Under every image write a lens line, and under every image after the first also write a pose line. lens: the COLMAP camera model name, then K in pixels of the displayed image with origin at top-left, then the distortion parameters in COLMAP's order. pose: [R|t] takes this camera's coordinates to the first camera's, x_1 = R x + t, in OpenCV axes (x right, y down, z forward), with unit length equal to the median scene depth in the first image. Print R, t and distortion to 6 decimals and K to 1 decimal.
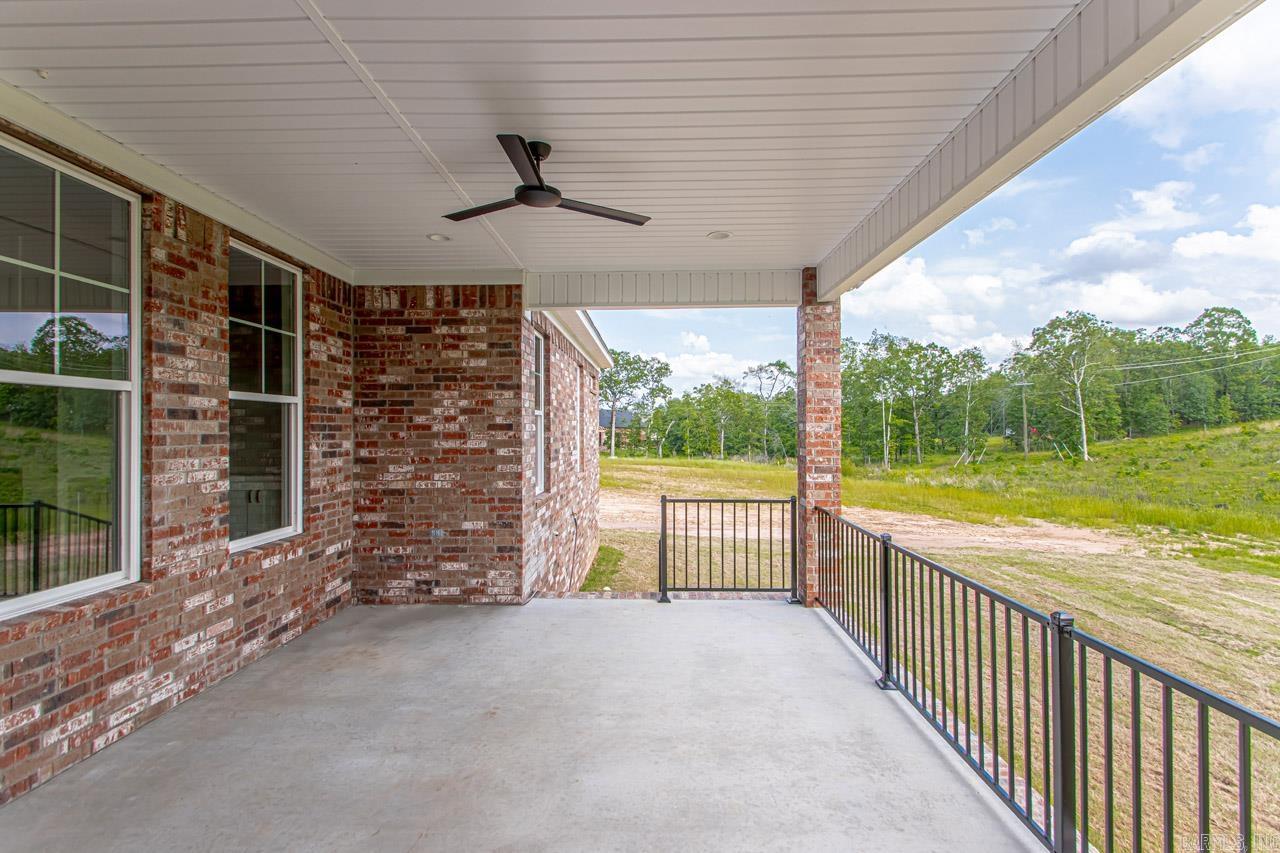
lens RADIAL K [[580.9, 0, 653.1], [0, 580.9, 429.2], [0, 0, 1]] dist [0.002808, -0.002833]
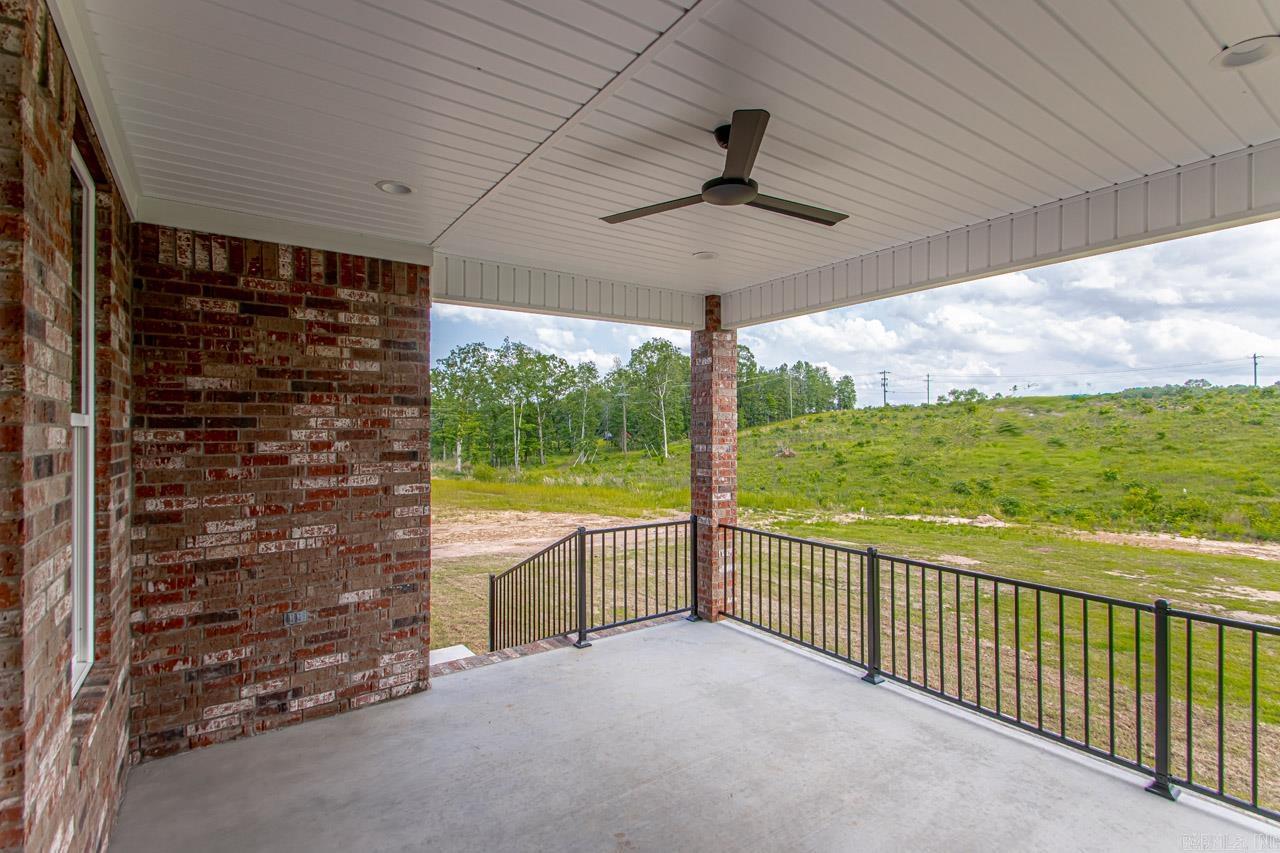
lens RADIAL K [[580.9, 0, 636.4], [0, 580.9, 430.2], [0, 0, 1]] dist [0.002808, -0.002833]
pose [[0.816229, -0.000236, 0.577729, -0.440339], [0.002163, 0.999994, -0.002648, -0.033647], [-0.577725, 0.003411, 0.816225, 0.228962]]
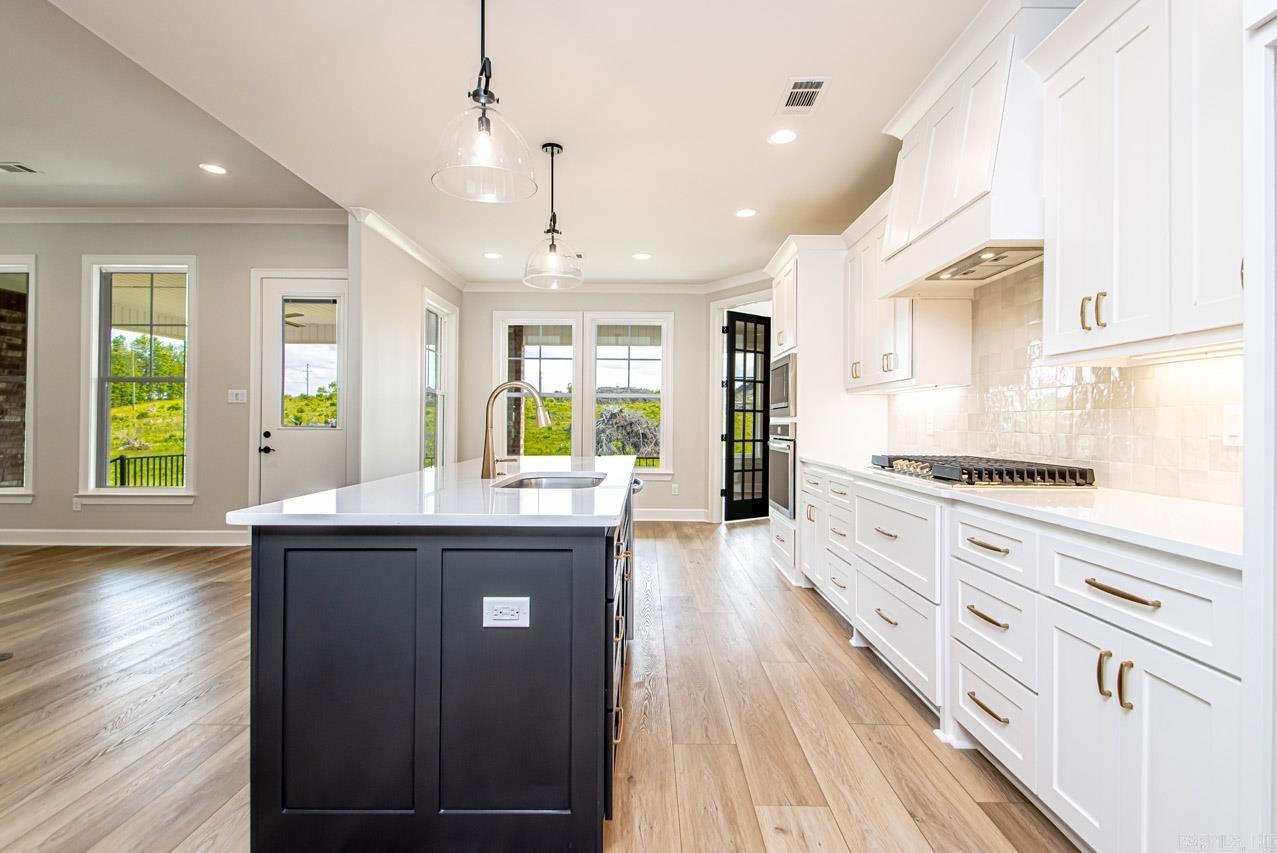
lens RADIAL K [[579.5, 0, 641.2], [0, 579.5, 421.2], [0, 0, 1]] dist [0.002808, -0.002833]
pose [[-0.034126, 0.005239, 0.999404, -1.586796], [-0.004145, 0.999977, -0.005384, 0.031479], [-0.999409, -0.004326, -0.034104, -0.304261]]
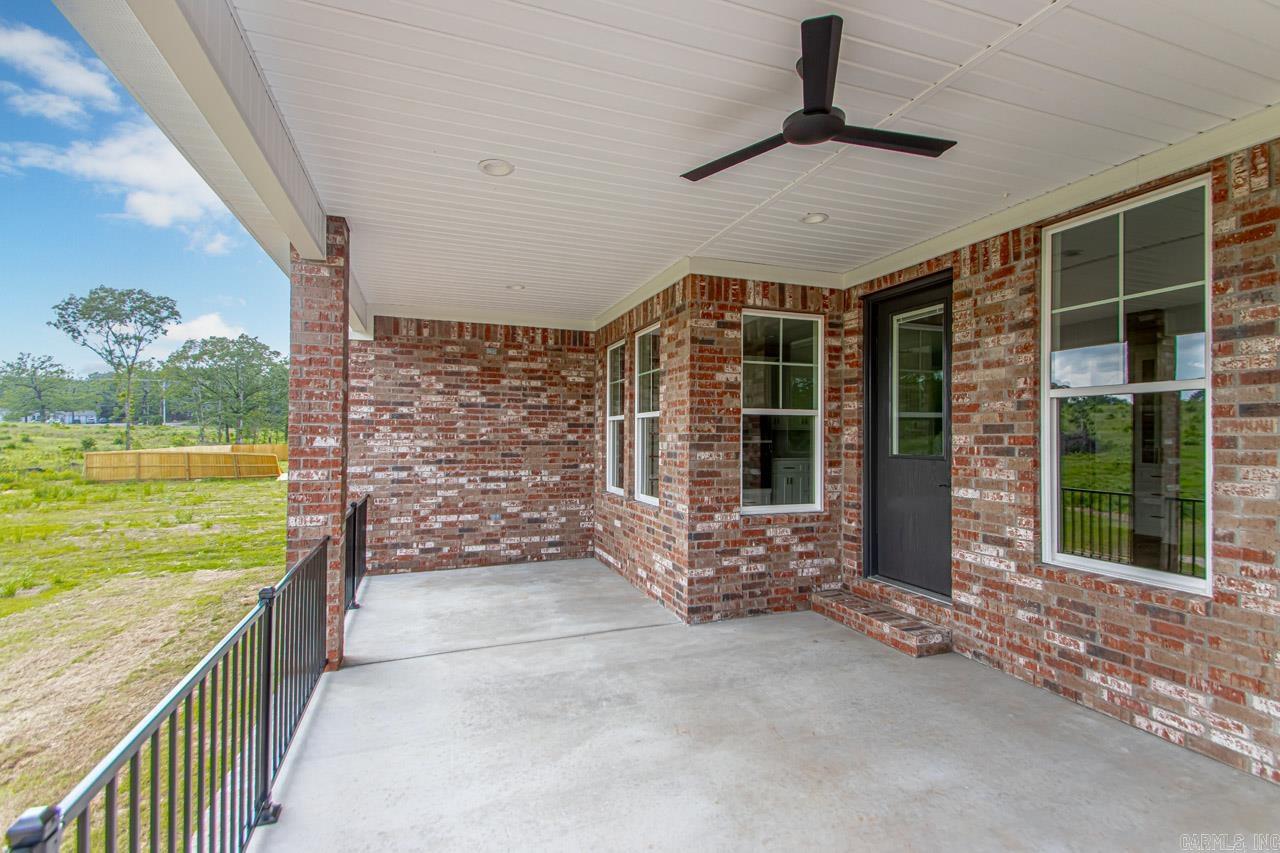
lens RADIAL K [[580.9, 0, 647.4], [0, 580.9, 431.2], [0, 0, 1]] dist [0.002808, -0.002833]
pose [[-0.931443, 0.000548, -0.363886, 0.160465], [0.003895, 0.999957, -0.008463, 0.004056], [0.363866, -0.009301, -0.931405, 0.928825]]
